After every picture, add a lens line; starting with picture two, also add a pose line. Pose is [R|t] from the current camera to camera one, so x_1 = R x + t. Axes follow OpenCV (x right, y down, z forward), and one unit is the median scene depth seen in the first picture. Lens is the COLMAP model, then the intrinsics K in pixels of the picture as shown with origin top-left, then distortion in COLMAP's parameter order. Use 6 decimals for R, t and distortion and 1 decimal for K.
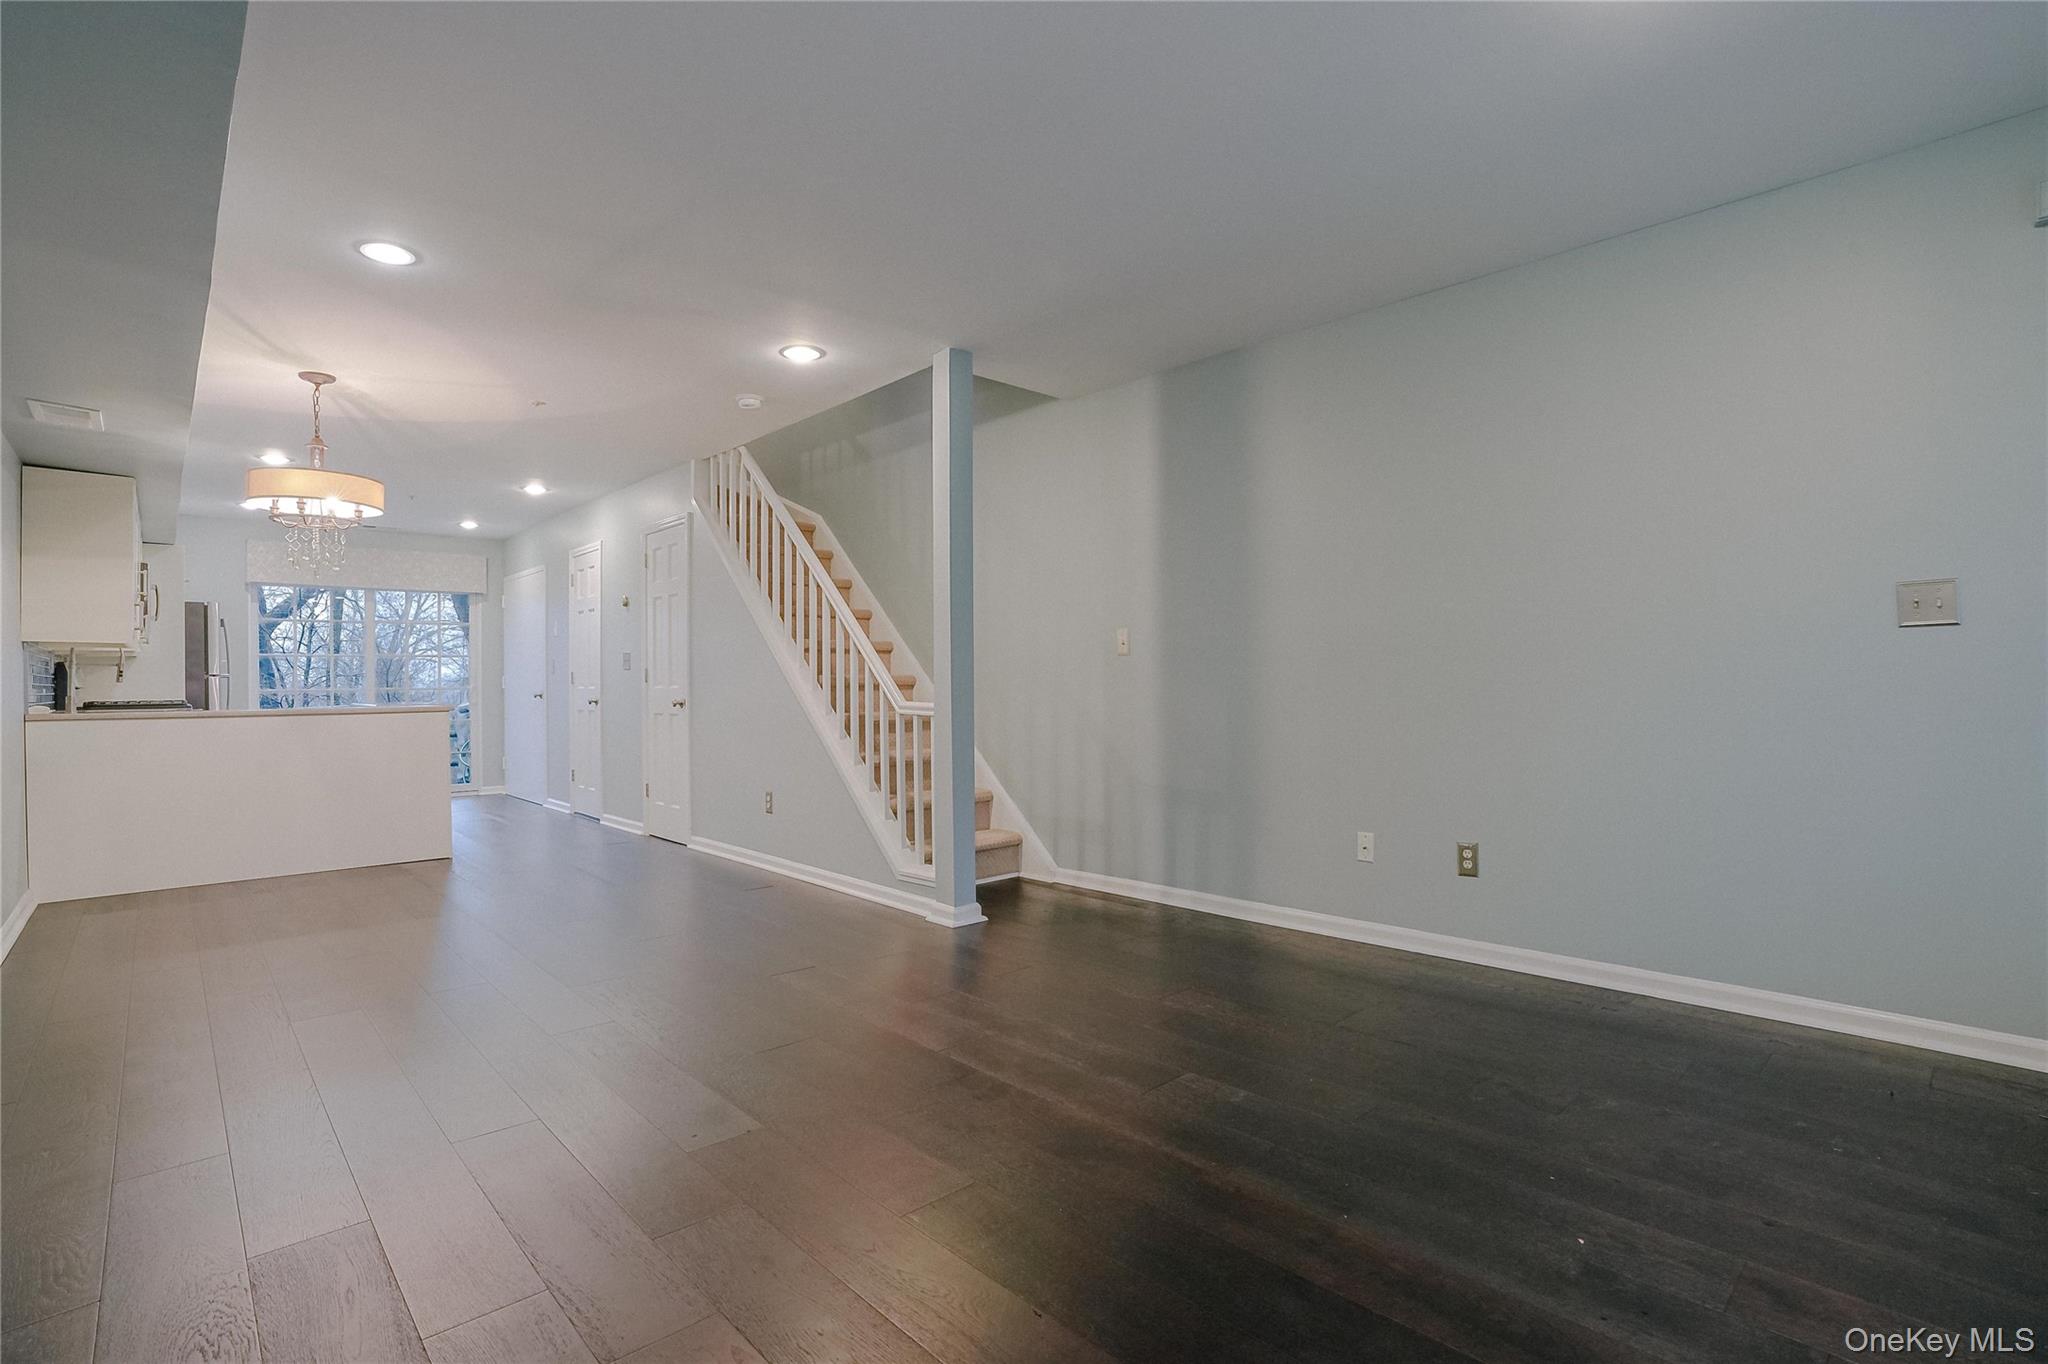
lens RADIAL K [[966.1, 0, 984.3], [0, 966.1, 676.3], [0, 0, 1]] dist [-0.013308, 0.000739]
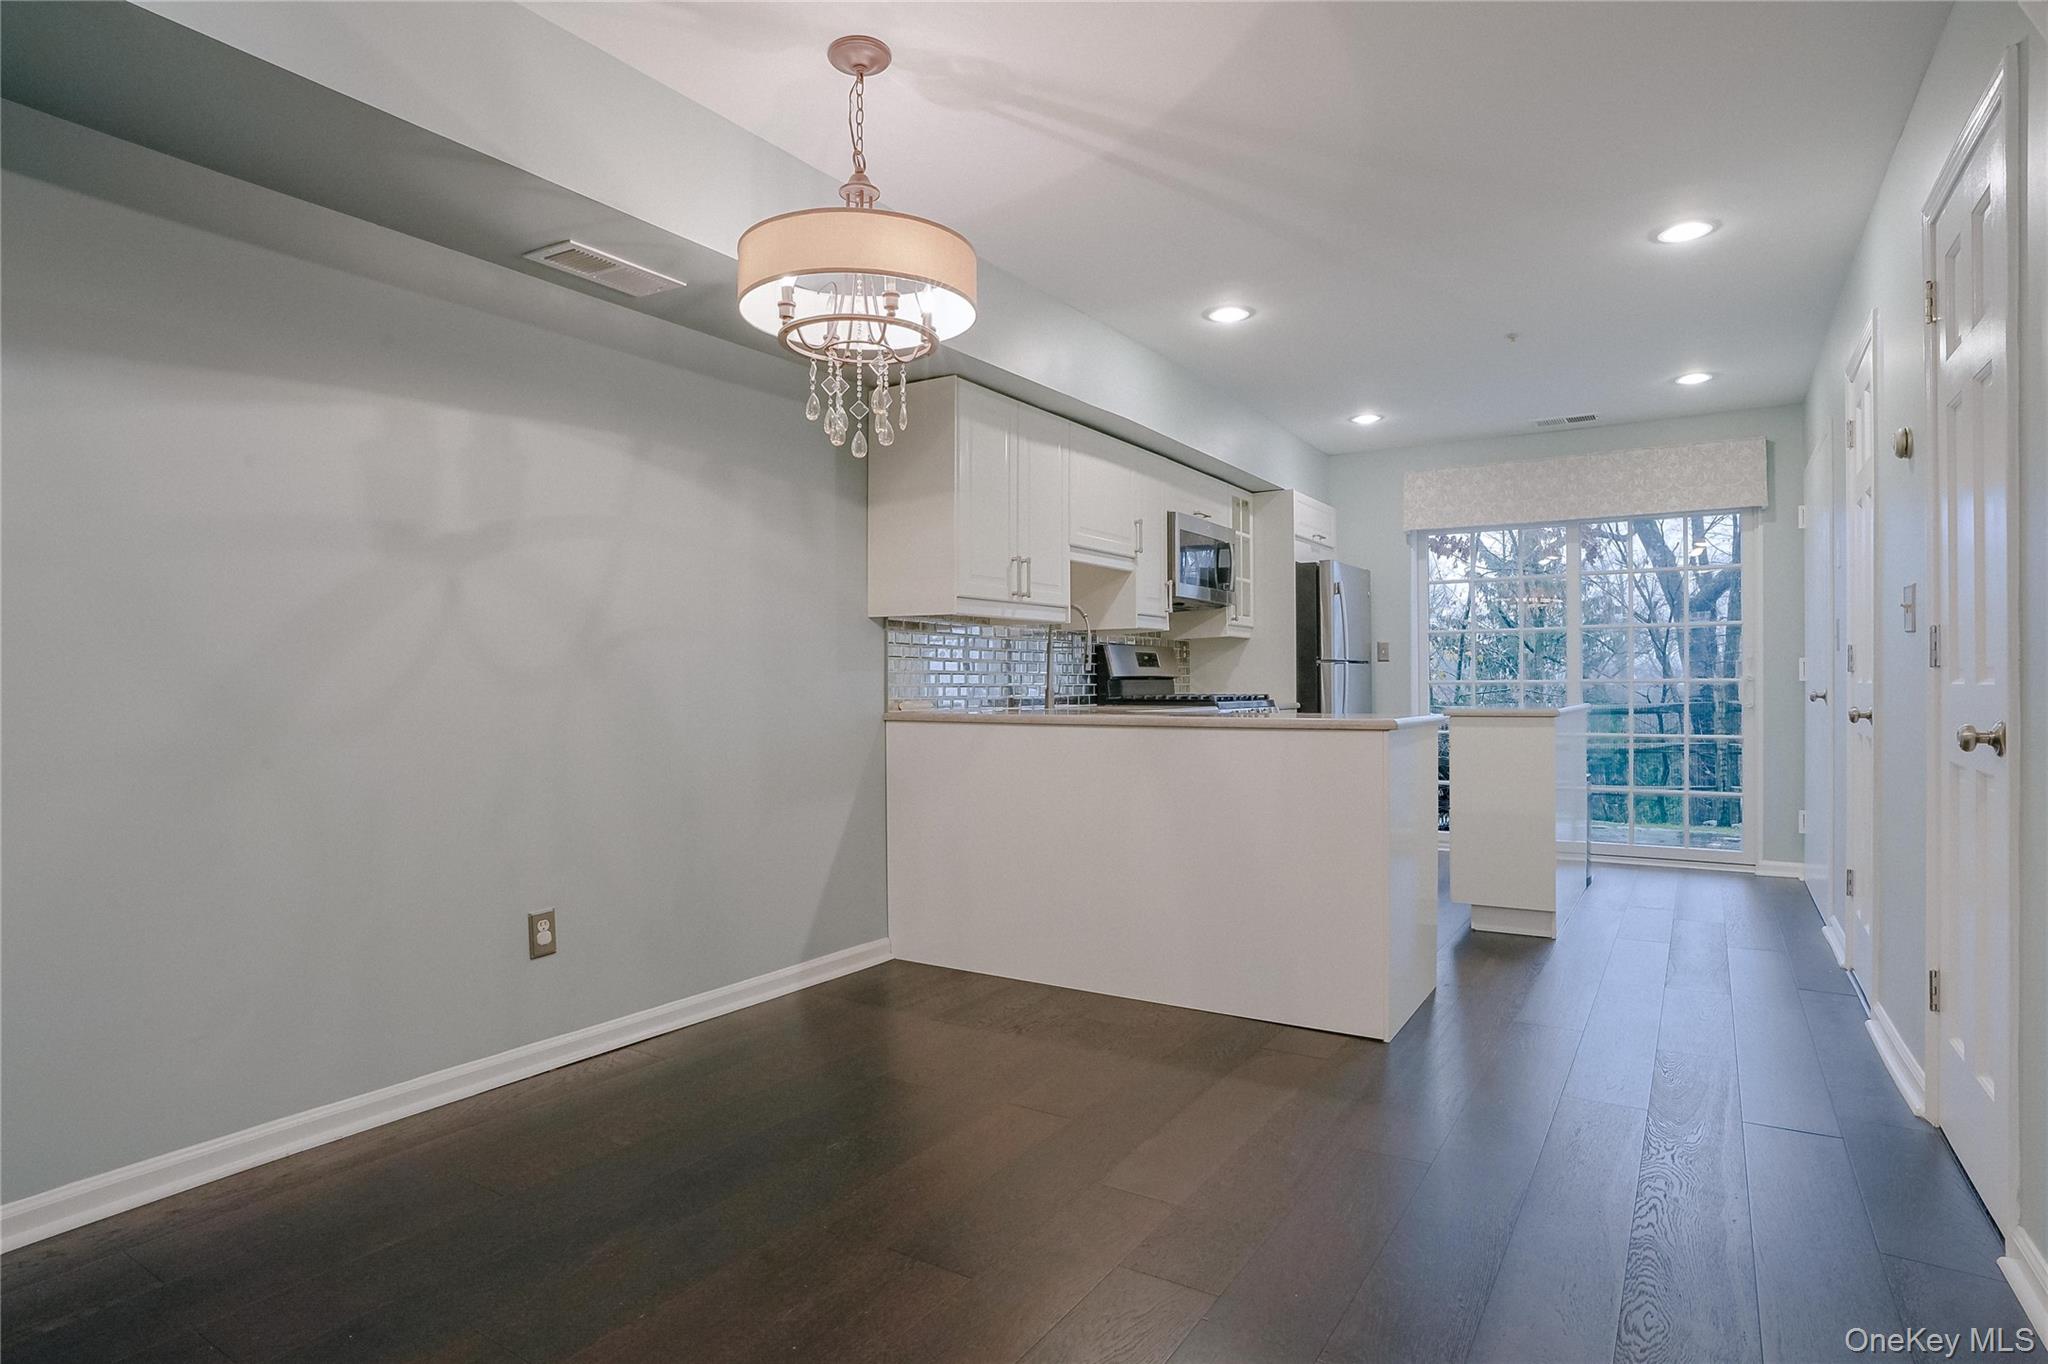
lens RADIAL K [[1065.6, 0, 1040.2], [0, 1065.6, 678.9], [0, 0, 1]] dist [-0.034651, -0.001249]
pose [[0.285998, 0.004377, -0.958220, -0.101797], [0.009963, 0.999922, 0.007541, 0.004760], [0.958178, -0.011704, 0.285932, 0.645465]]
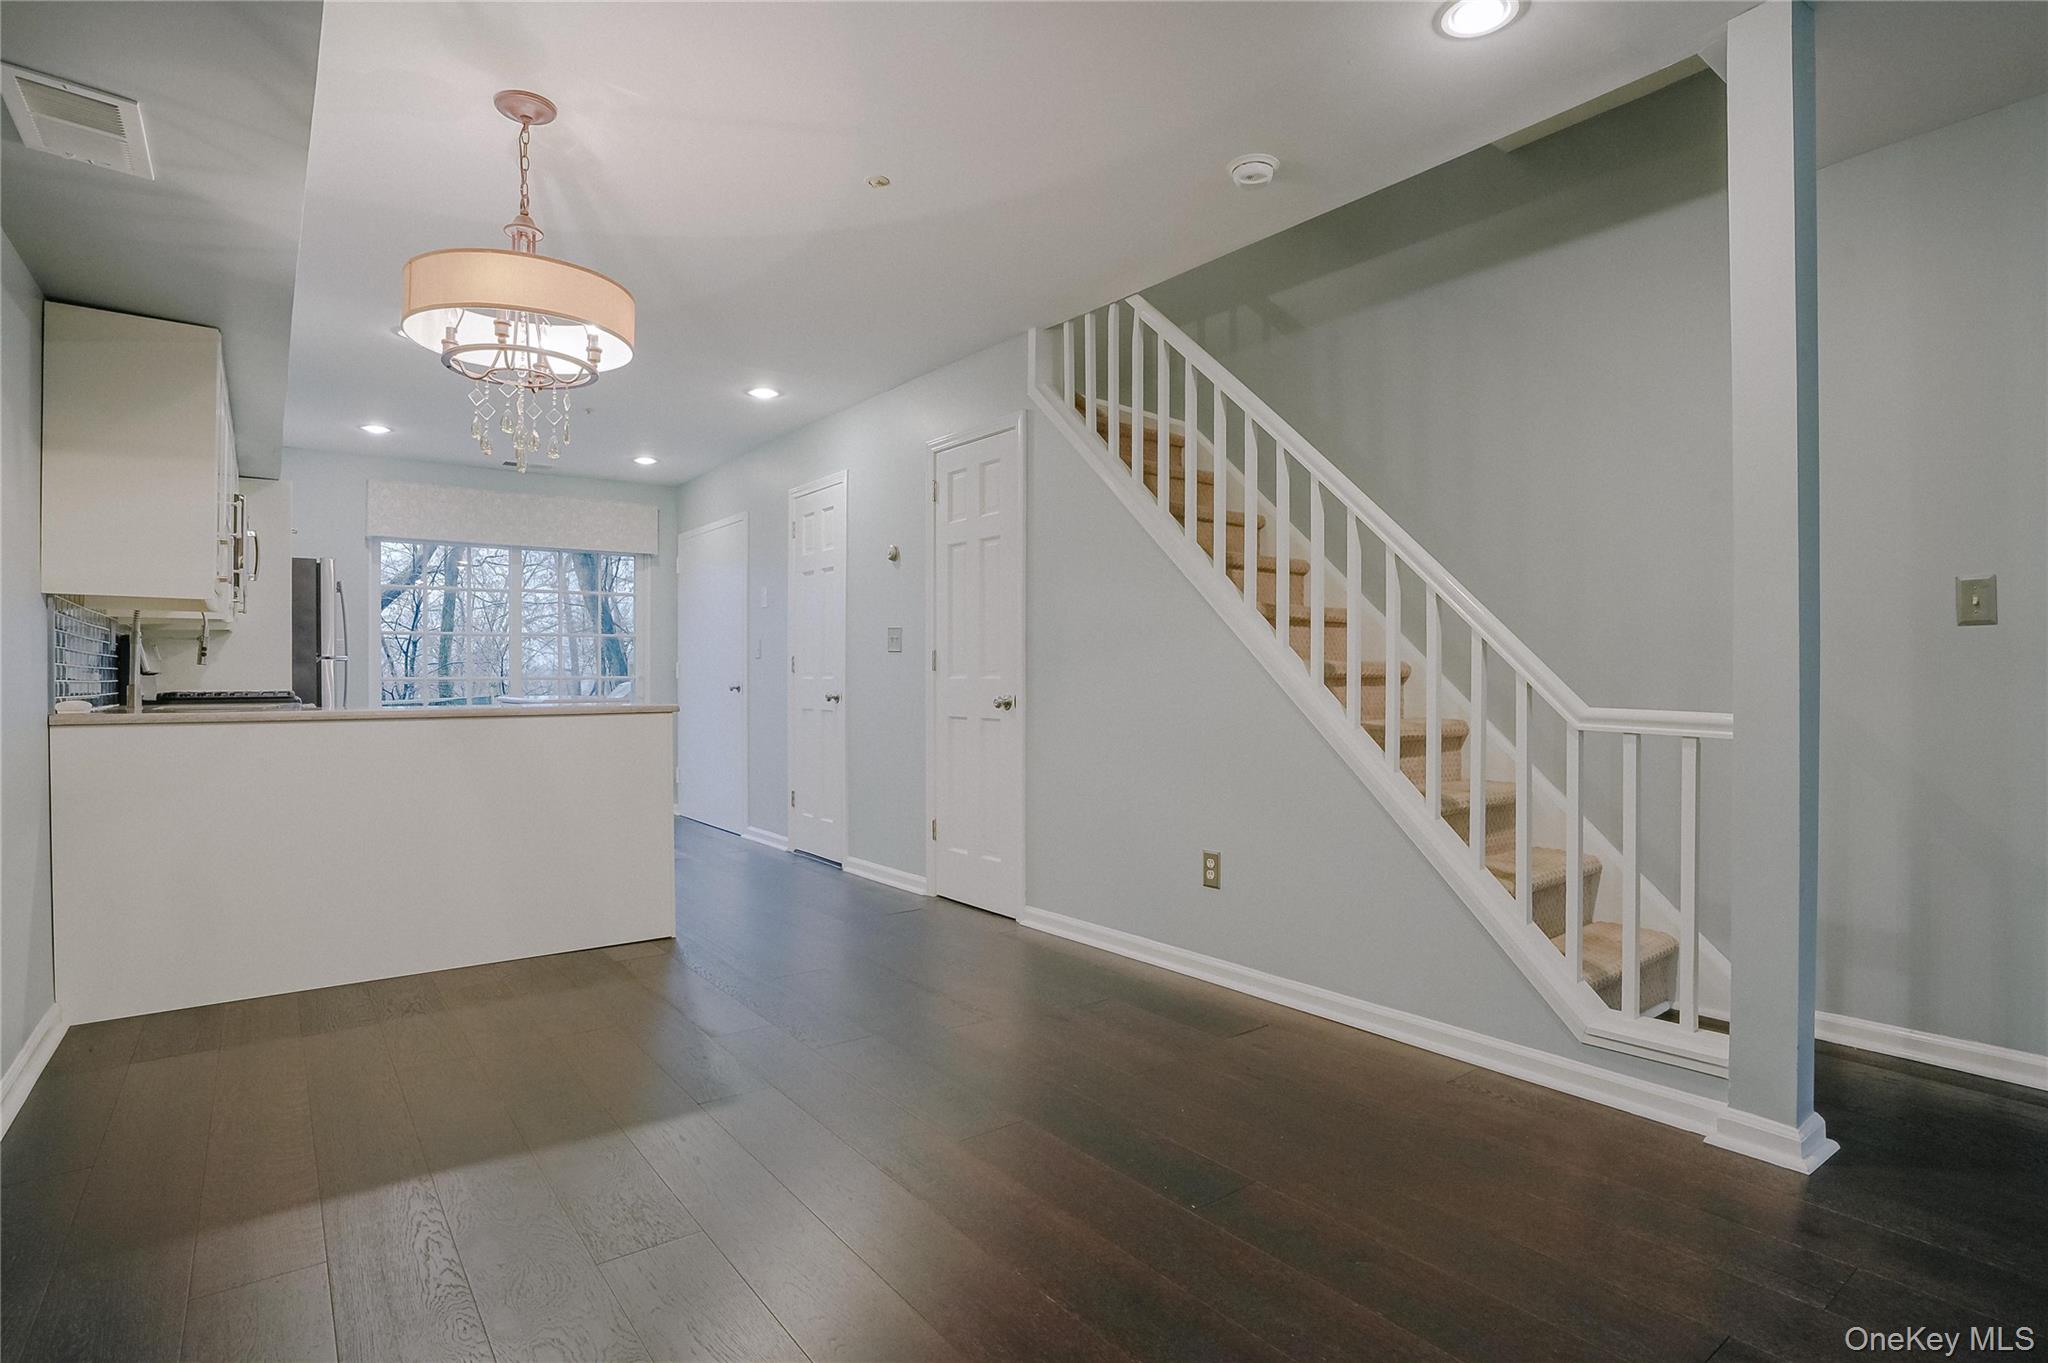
lens RADIAL K [[1016.6, 0, 1014.8], [0, 1016.6, 677.7], [0, 0, 1]] dist [-0.038046, 0.004871]
pose [[0.997727, 0.007245, -0.066998, -0.261521], [-0.006704, 0.999943, 0.008301, 0.005066], [0.067054, -0.007833, 0.997719, 0.311189]]
